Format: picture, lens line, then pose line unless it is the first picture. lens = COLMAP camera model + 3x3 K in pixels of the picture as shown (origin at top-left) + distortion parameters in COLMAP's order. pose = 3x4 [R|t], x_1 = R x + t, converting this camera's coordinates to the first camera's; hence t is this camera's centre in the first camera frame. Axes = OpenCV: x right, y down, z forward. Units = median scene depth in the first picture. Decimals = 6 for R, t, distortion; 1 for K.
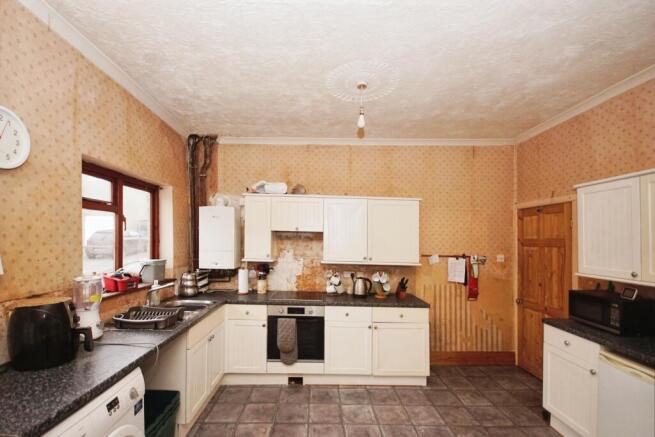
lens RADIAL K [[293.1, 0, 326.0], [0, 293.1, 241.0], [0, 0, 1]] dist [-0.002534, -0.000236]
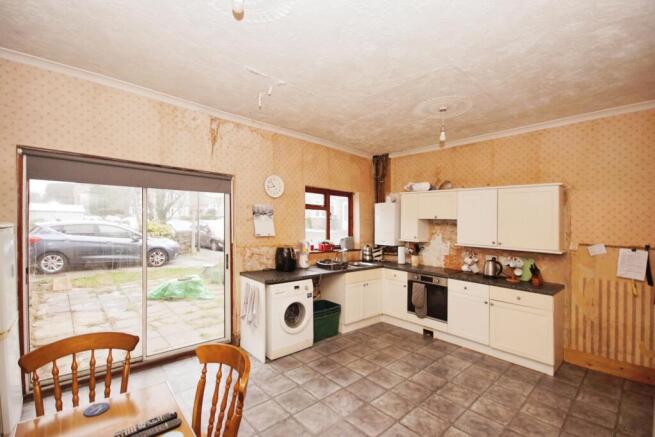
lens RADIAL K [[293.1, 0, 326.0], [0, 293.1, 241.0], [0, 0, 1]] dist [-0.002534, -0.000236]
pose [[0.660483, 0.043194, -0.749598, 0.551461], [-0.016977, 0.998948, 0.042603, 0.016163], [0.750649, -0.015413, 0.660521, -0.203966]]
